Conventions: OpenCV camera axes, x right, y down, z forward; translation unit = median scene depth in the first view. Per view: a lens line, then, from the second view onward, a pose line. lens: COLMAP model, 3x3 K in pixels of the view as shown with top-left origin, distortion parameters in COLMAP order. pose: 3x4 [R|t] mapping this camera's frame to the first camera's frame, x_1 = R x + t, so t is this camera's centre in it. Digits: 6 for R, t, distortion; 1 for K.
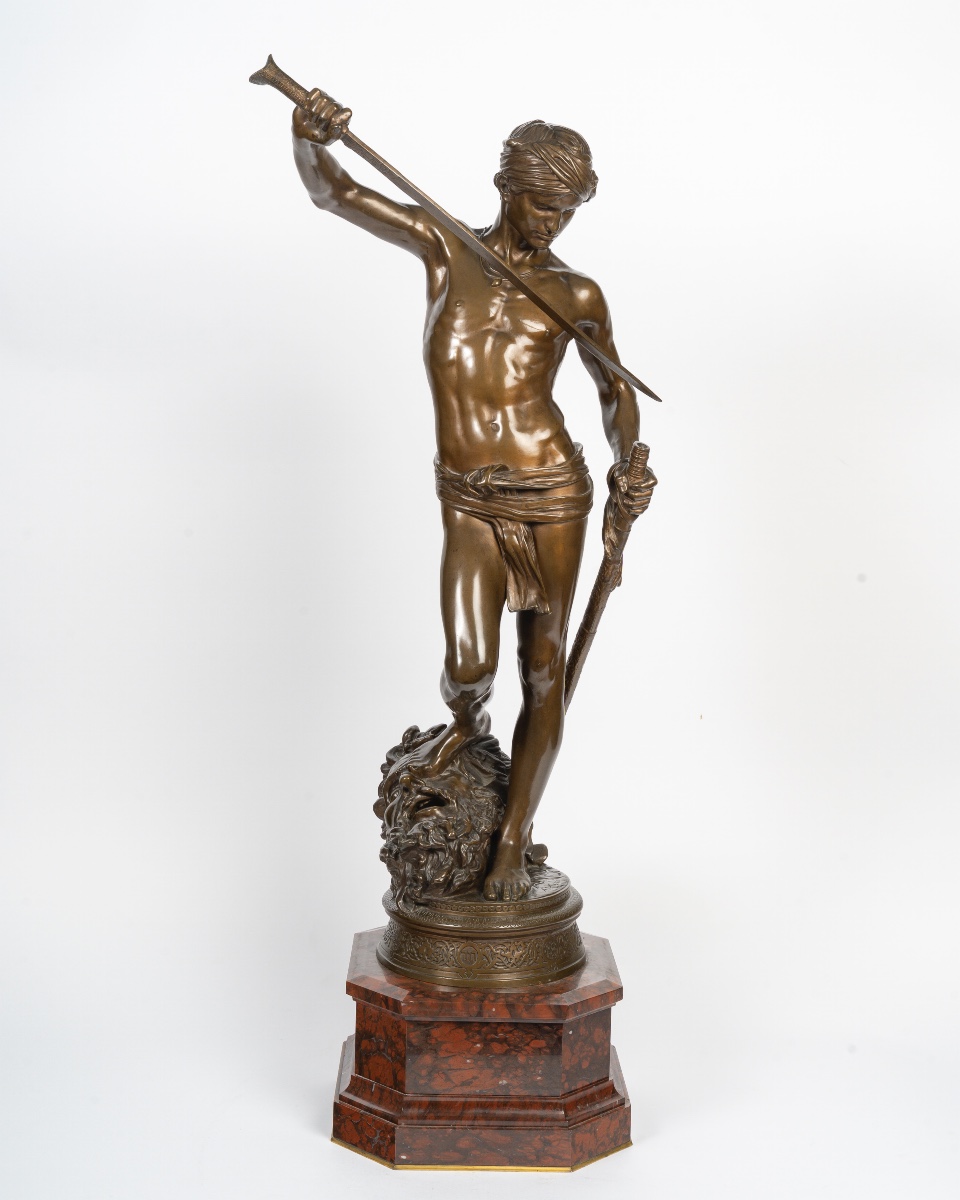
lens RADIAL K [[1730.0, 0, 481.8], [0, 1730.0, 567.1], [0, 0, 1]] dist [0.030275, 0.000000]
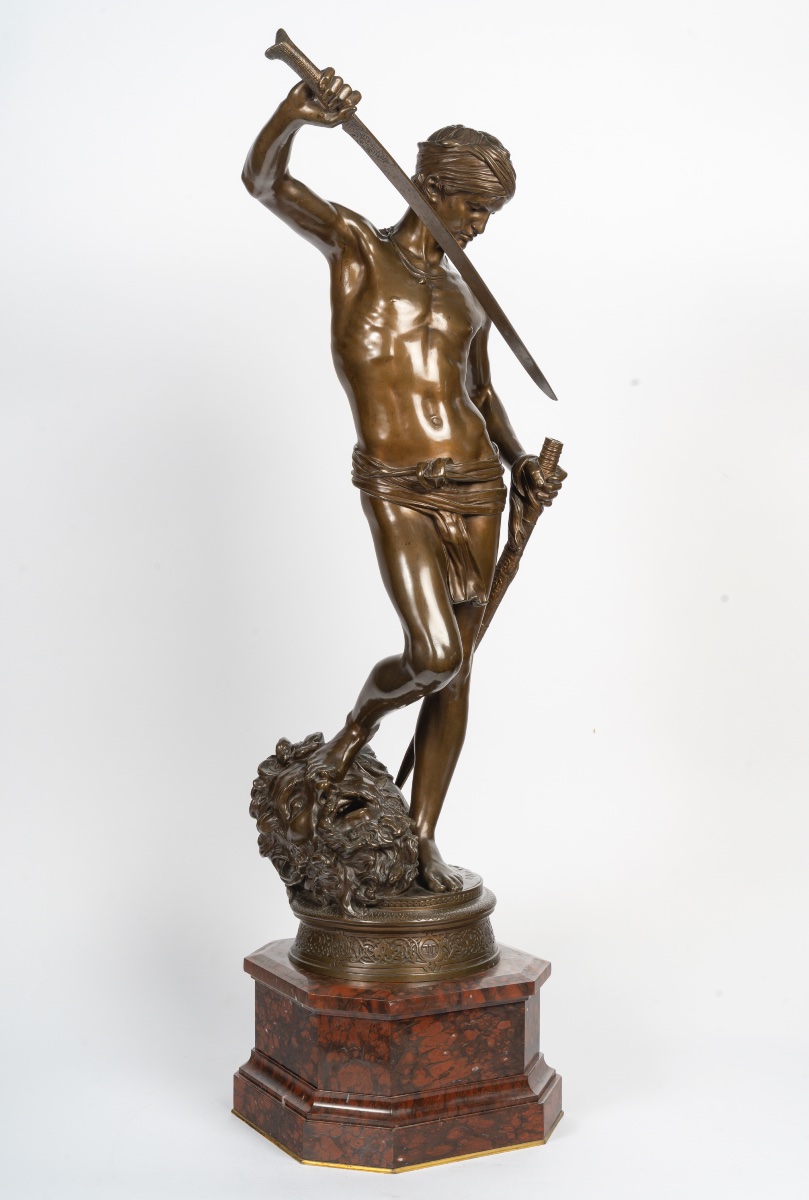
lens RADIAL K [[1744.8, 0, 405.0], [0, 1744.8, 603.4], [0, 0, 1]] dist [0.029202, 0.000000]
pose [[0.888703, -0.042862, 0.456475, -0.476430], [0.059750, 0.997957, -0.022621, 0.047402], [-0.454573, 0.047377, 0.889449, 0.100792]]
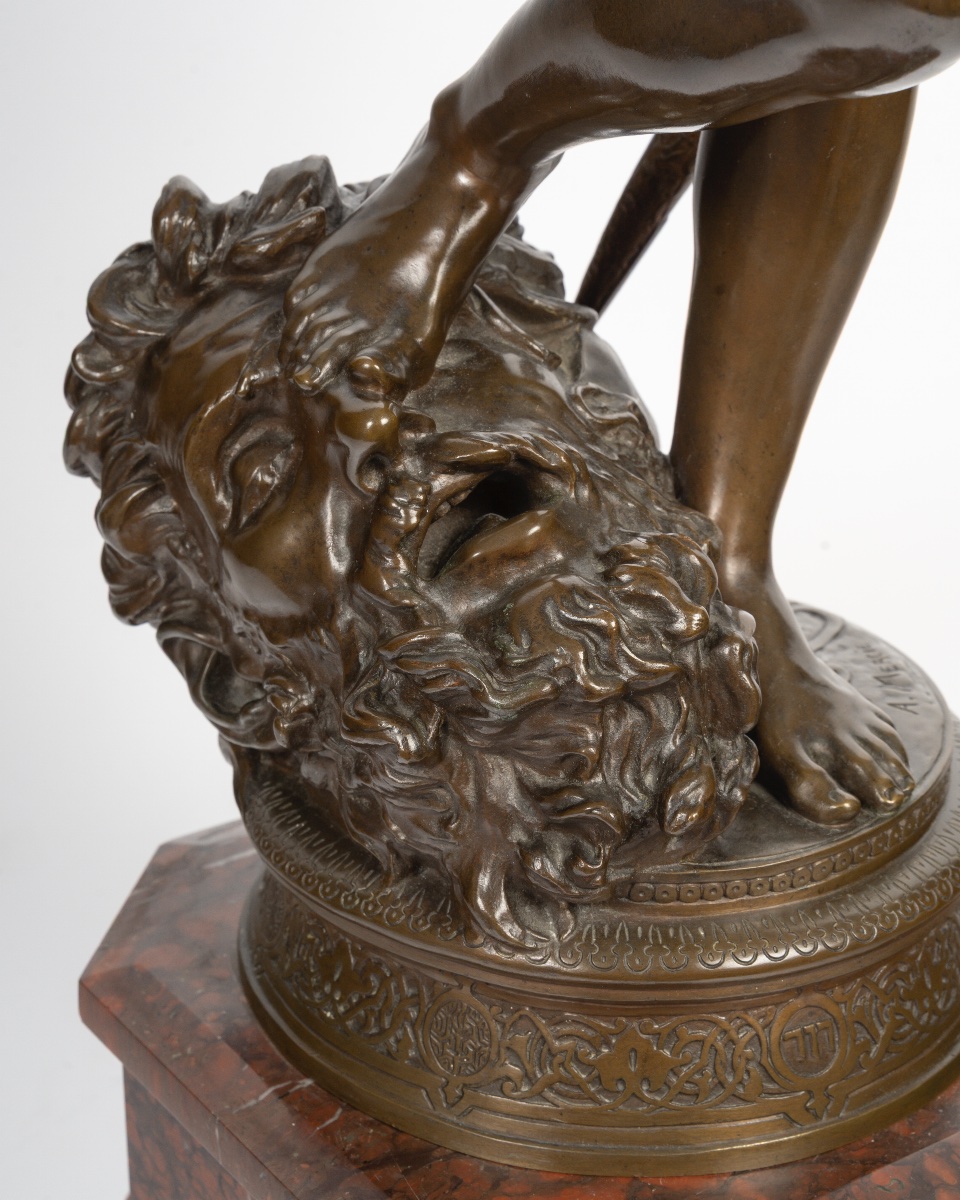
lens RADIAL K [[2927.7, 0, 479.4], [0, 2927.7, 598.6], [0, 0, 1]] dist [0.021237, 0.000000]
pose [[0.843265, -0.239025, 0.481426, -0.249909], [0.066024, 0.934961, 0.348553, 0.002940], [-0.533427, -0.262137, 0.804201, 0.692568]]
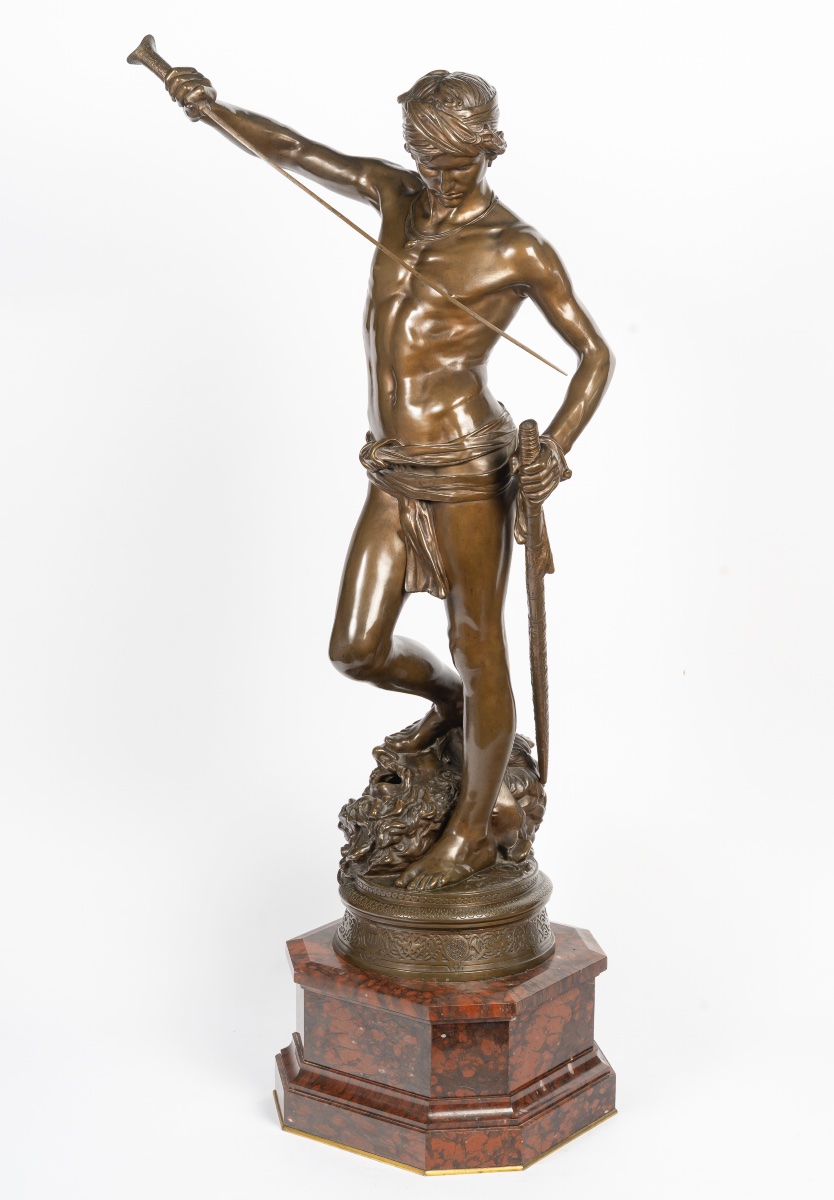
lens RADIAL K [[2380.4, 0, 415.7], [0, 2380.4, 594.6], [0, 0, 1]] dist [0.079614, 0.000000]
pose [[0.794691, 0.096191, -0.599345, 0.805436], [-0.042141, 0.993725, 0.103611, -0.108890], [0.605550, -0.057081, 0.793757, -0.039038]]
